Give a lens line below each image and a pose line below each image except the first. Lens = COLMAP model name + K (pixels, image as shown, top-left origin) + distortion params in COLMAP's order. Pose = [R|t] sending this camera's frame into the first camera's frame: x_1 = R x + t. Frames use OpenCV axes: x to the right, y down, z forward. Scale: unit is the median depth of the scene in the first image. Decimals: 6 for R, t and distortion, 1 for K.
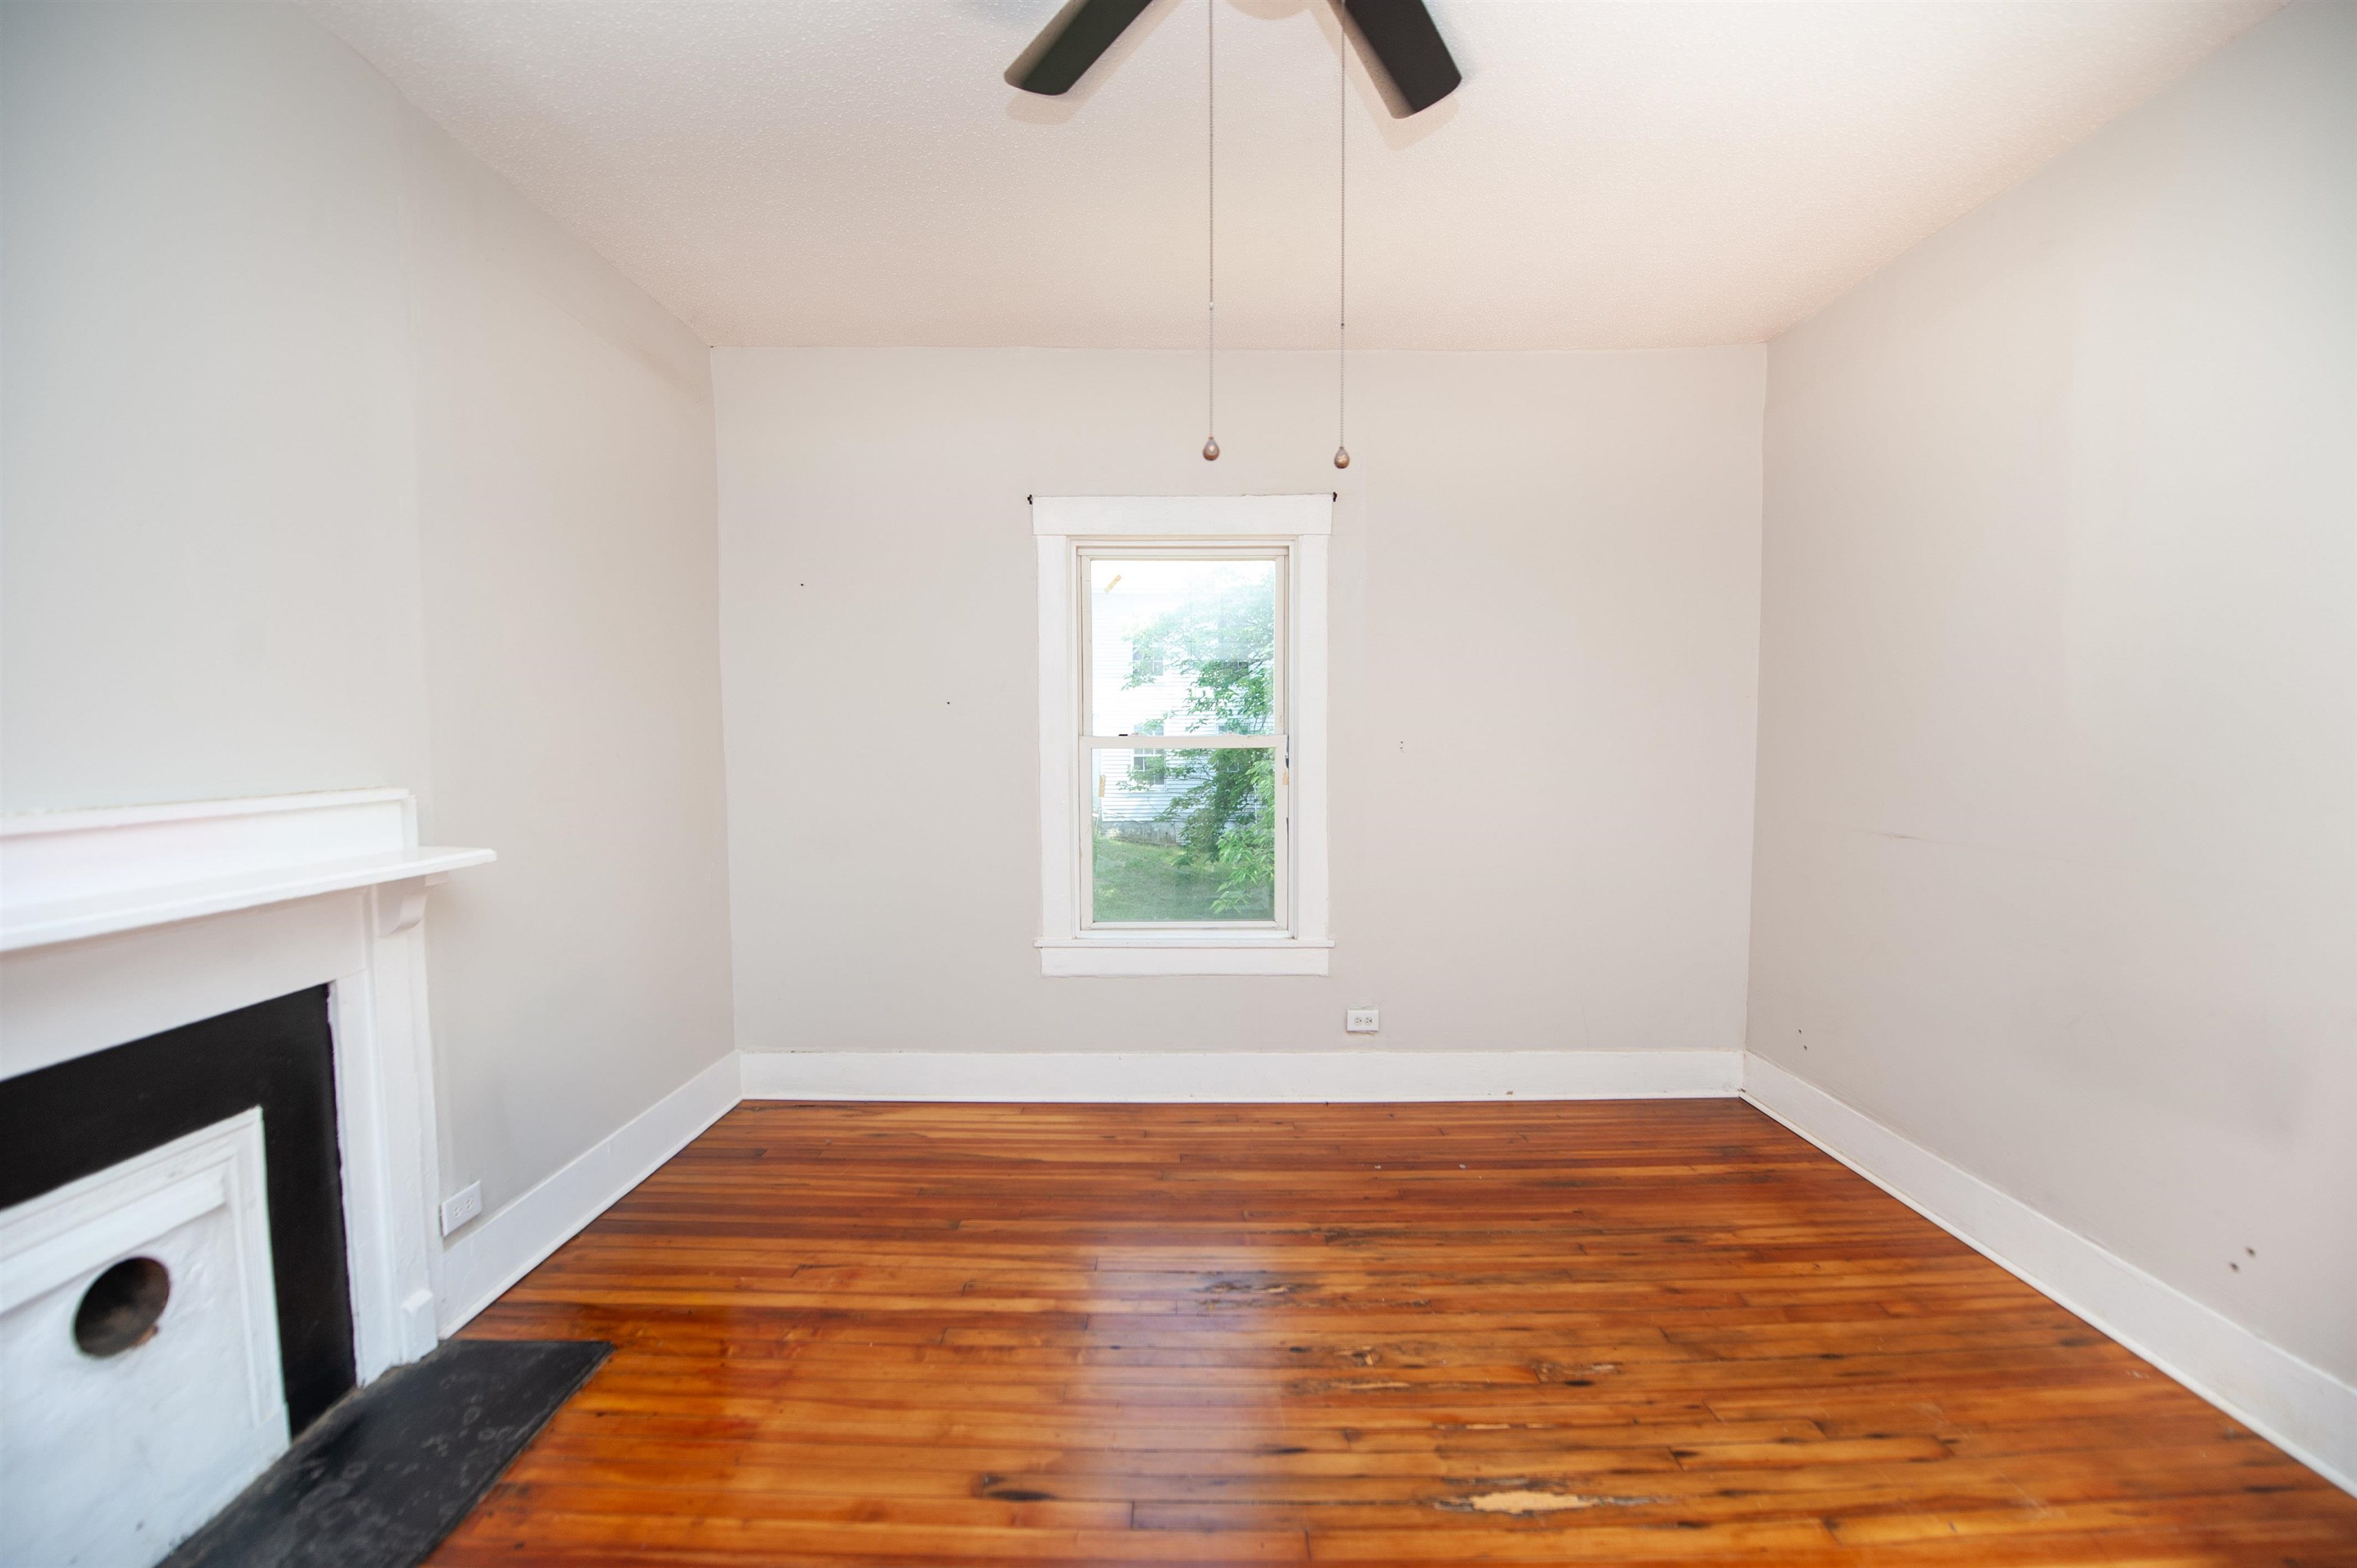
lens RADIAL K [[945.9, 0, 1184.2], [0, 945.9, 794.9], [0, 0, 1]] dist [-0.017437, -0.000832]
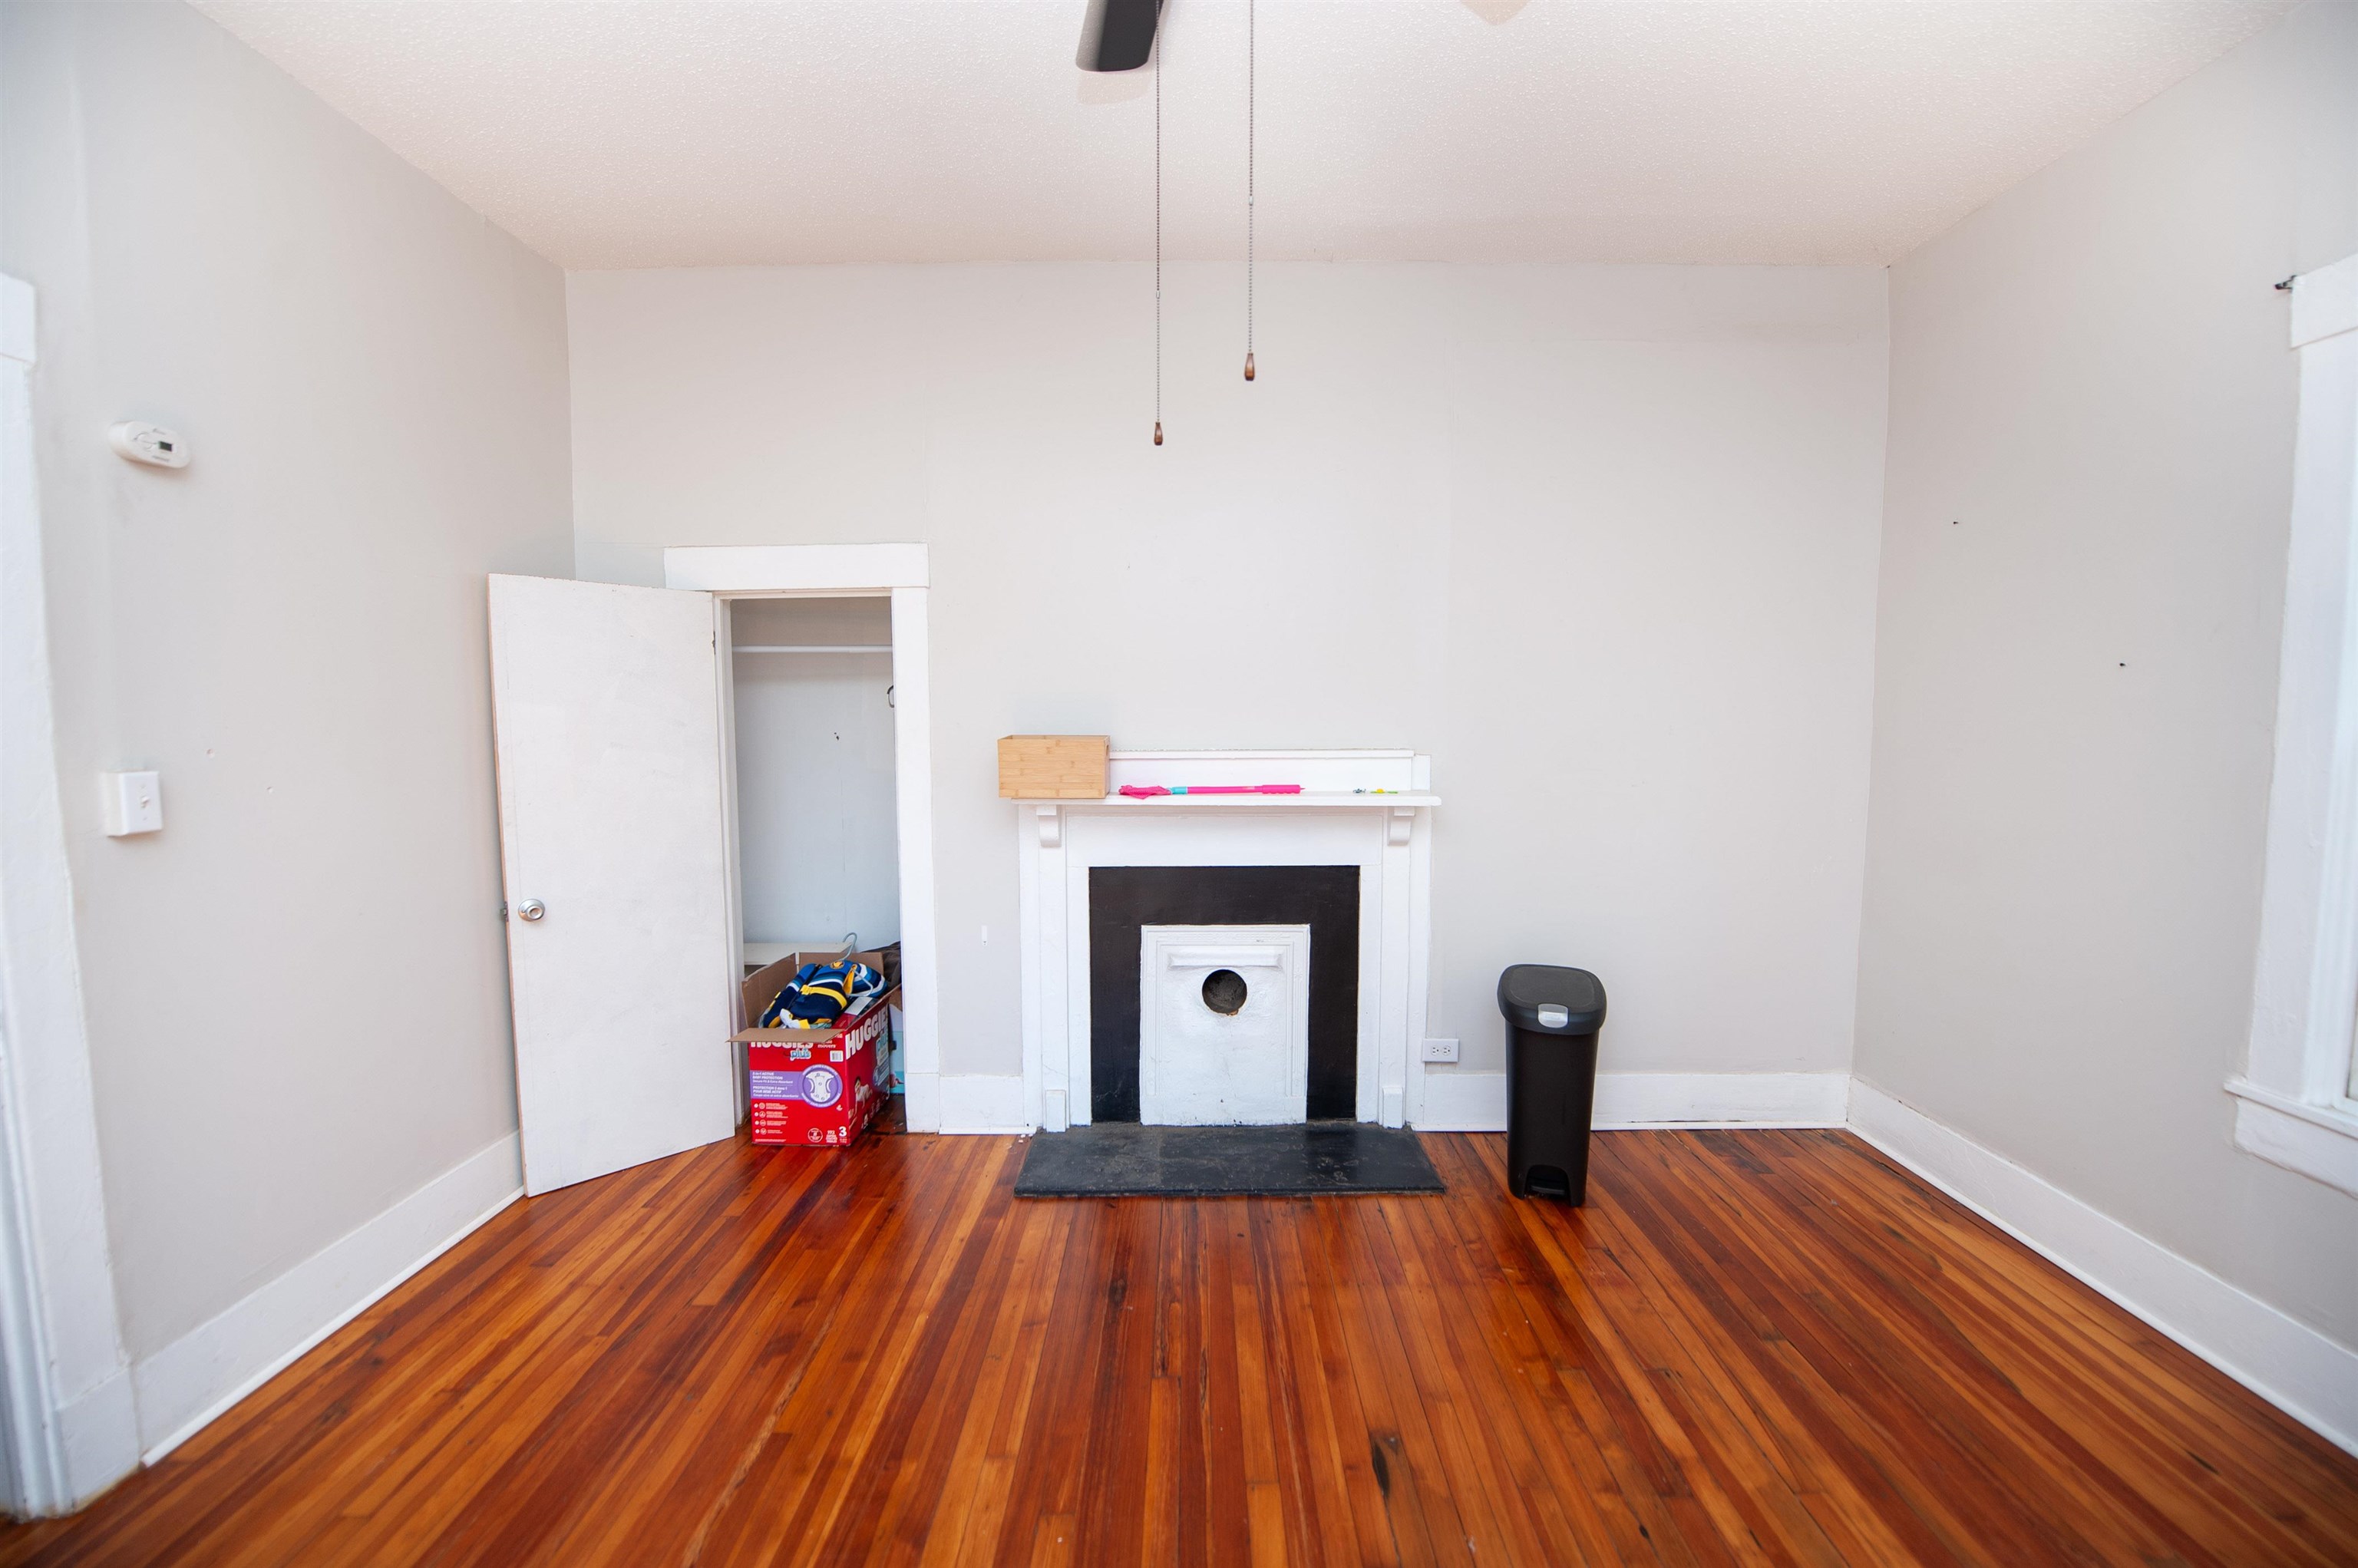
lens RADIAL K [[942.8, 0, 1174.1], [0, 942.8, 793.0], [0, 0, 1]] dist [-0.010796, -0.004404]
pose [[-0.008750, 0.084451, -0.996389, 0.568946], [-0.062580, 0.994428, 0.084834, -0.034231], [0.998002, 0.063096, -0.003416, 0.543358]]
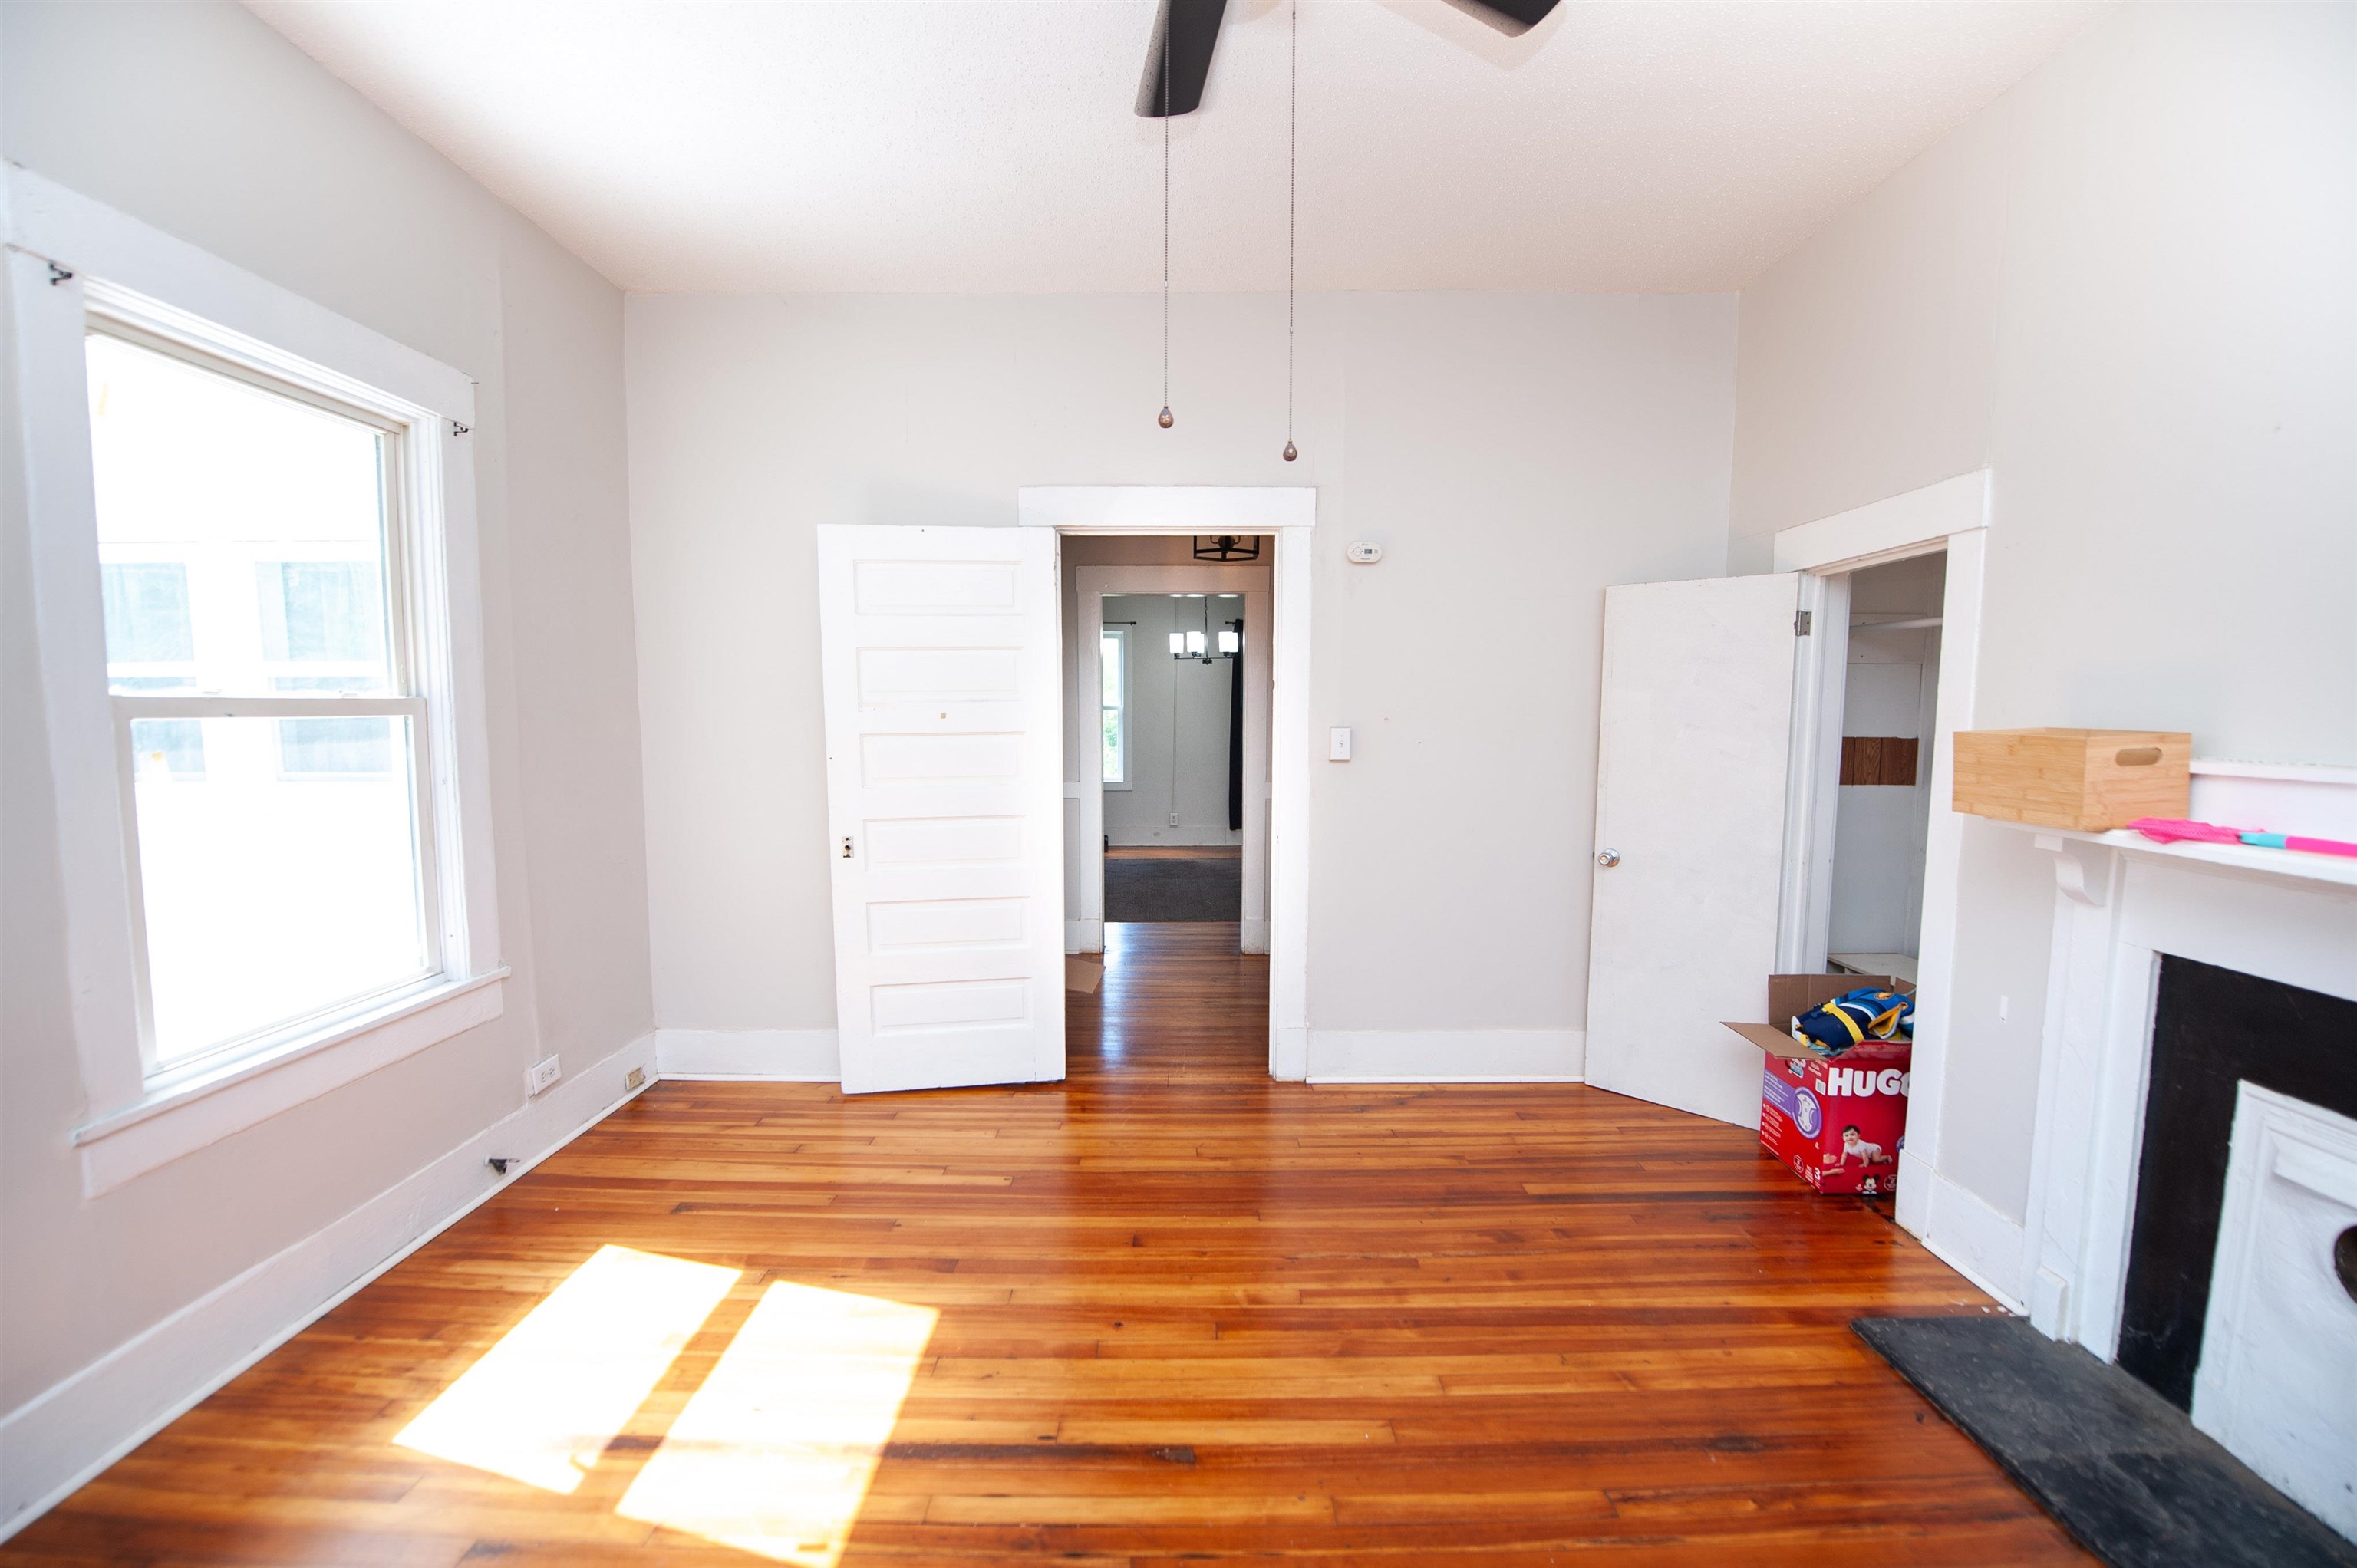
lens RADIAL K [[942.4, 0, 1173.6], [0, 942.4, 793.0], [0, 0, 1]] dist [-0.010796, -0.004404]
pose [[-0.999902, 0.003470, -0.013582, 0.111641], [0.001284, 0.987470, 0.157800, -0.066292], [0.013960, 0.157767, -0.987378, 1.148385]]
